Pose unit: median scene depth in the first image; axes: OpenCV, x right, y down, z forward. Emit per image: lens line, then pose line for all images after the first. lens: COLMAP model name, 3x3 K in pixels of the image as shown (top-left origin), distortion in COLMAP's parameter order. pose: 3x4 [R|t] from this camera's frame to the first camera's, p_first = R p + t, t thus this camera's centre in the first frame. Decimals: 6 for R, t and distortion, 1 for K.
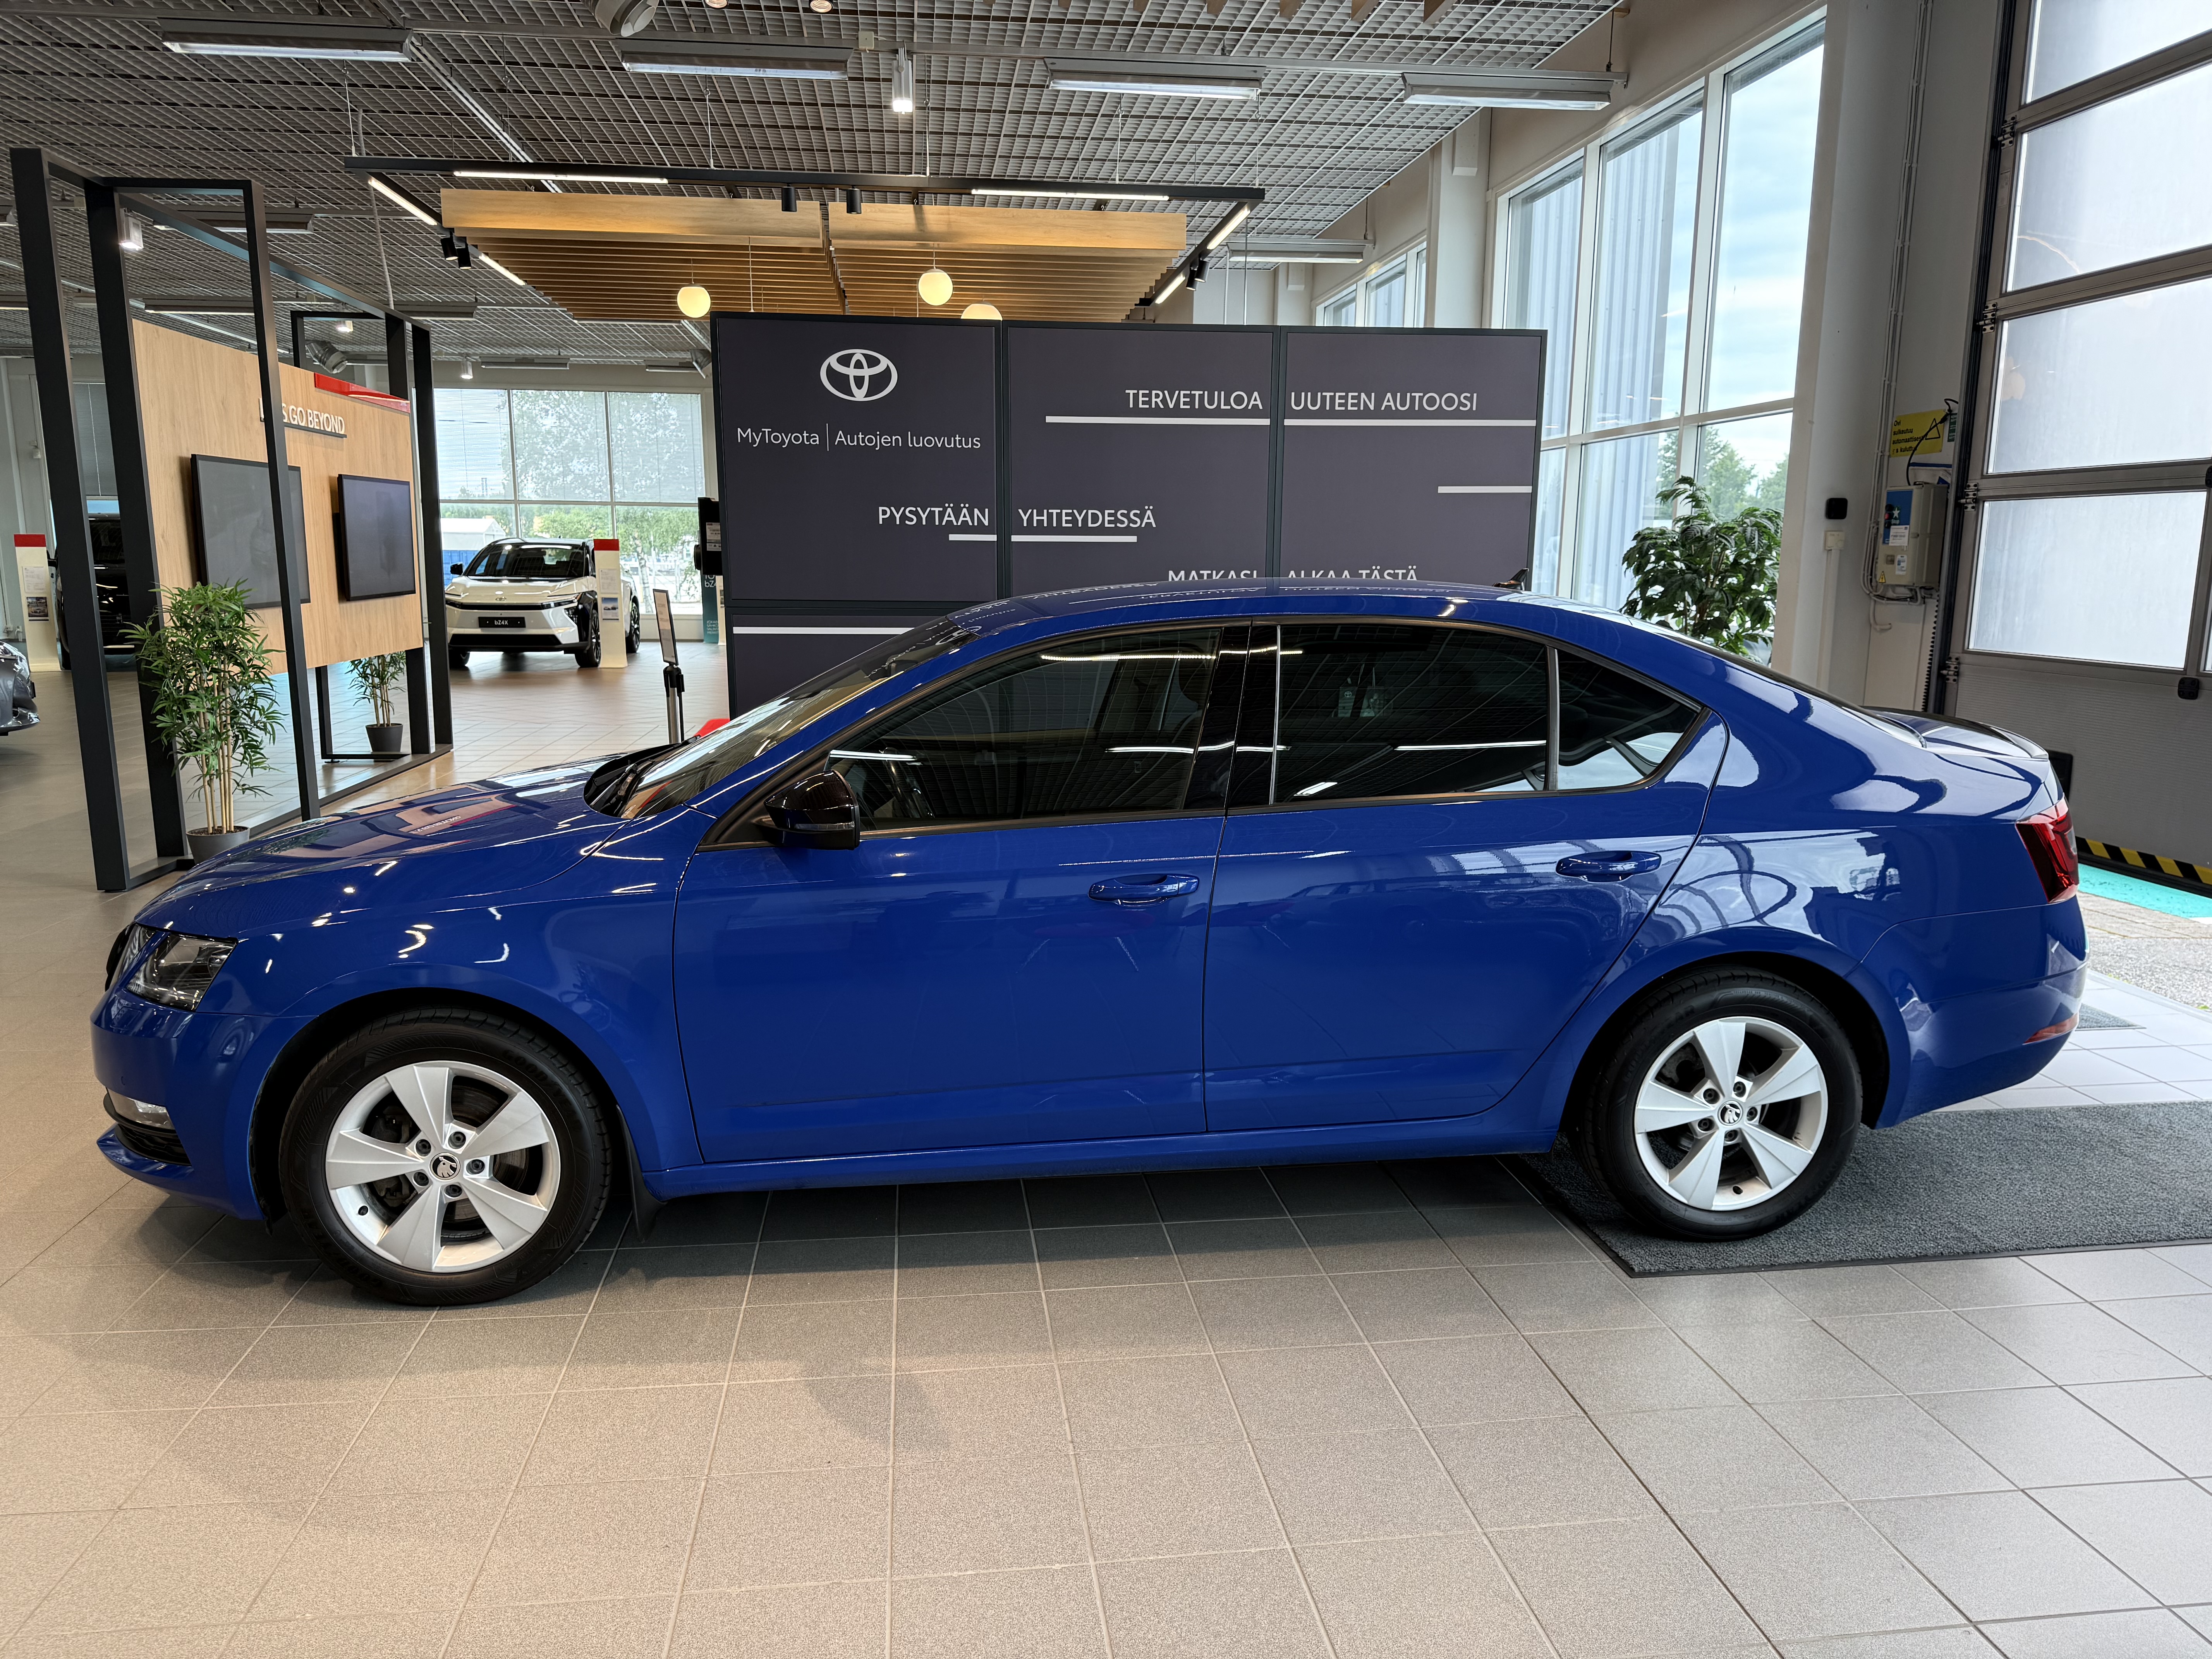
lens RADIAL K [[1565.5, 0, 1107.2], [0, 1565.5, 834.6], [0, 0, 1]] dist [-0.010996, -0.011412]
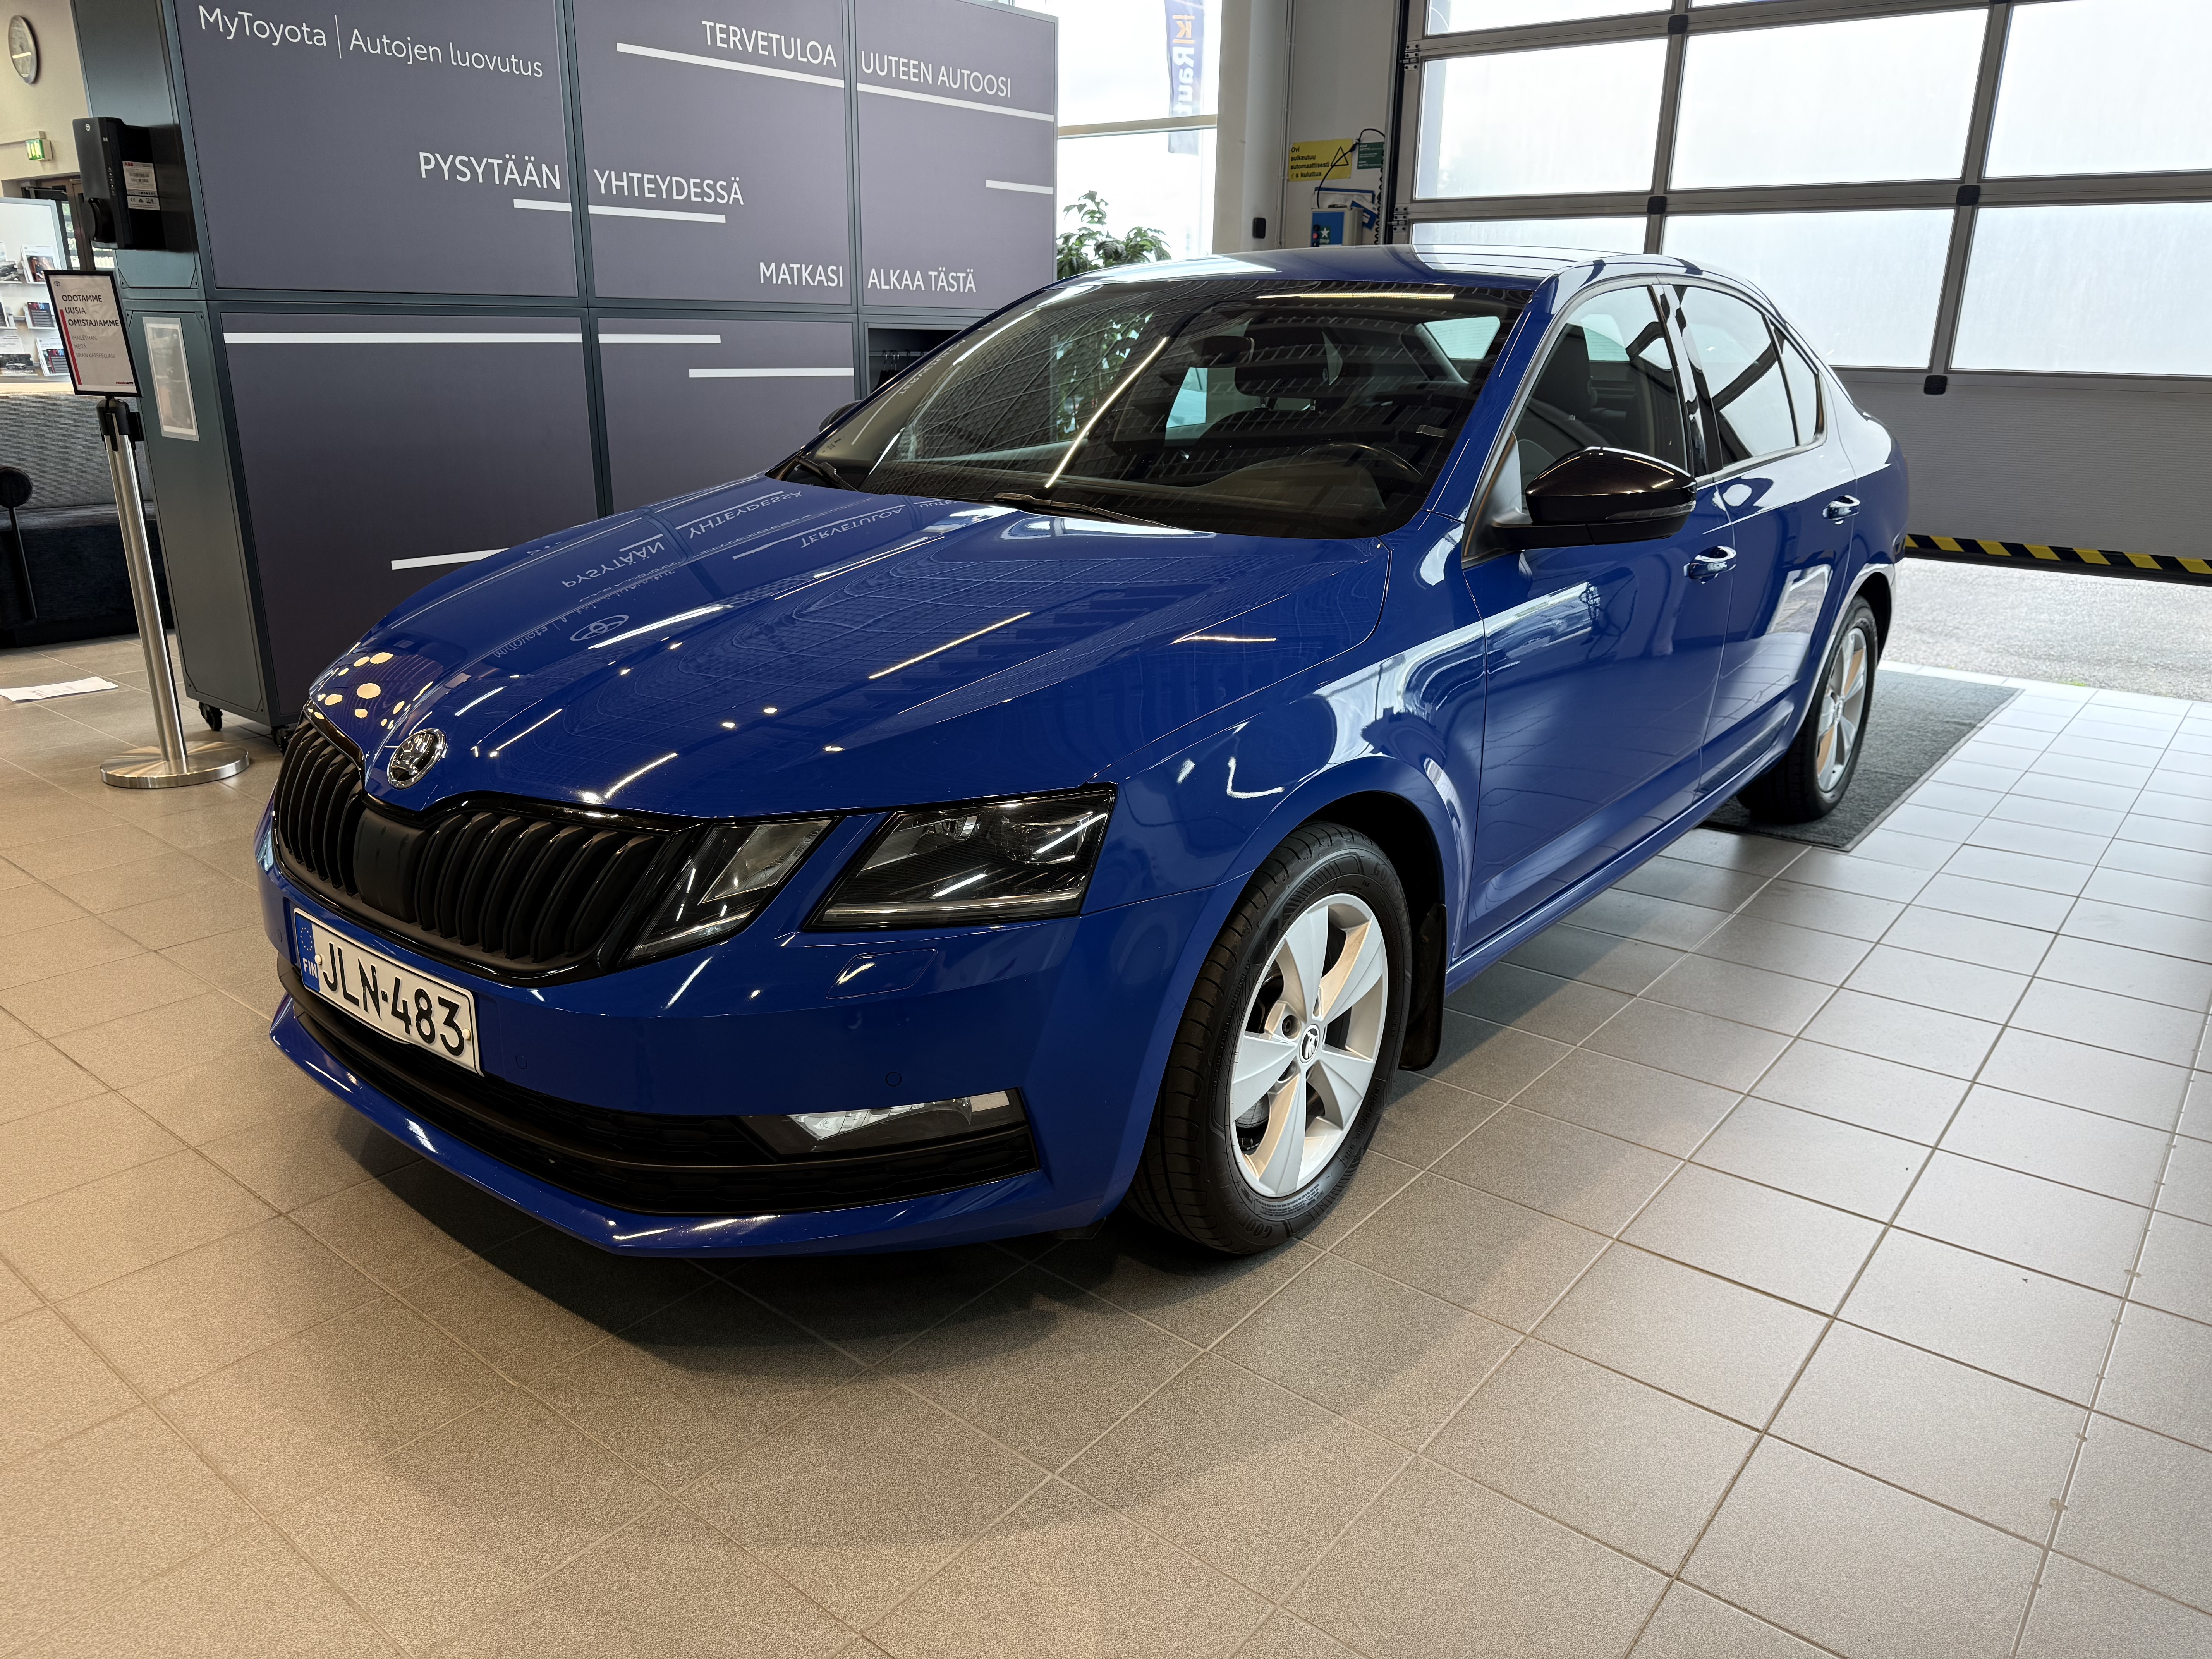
lens RADIAL K [[1565.5, 0, 1107.7], [0, 1565.5, 841.4], [0, 0, 1]] dist [-0.010996, -0.011412]
pose [[0.725156, -0.203159, 0.657933, -0.440469], [0.087044, 0.974866, 0.205085, -0.023043], [-0.683061, -0.091449, 0.724614, 0.249149]]
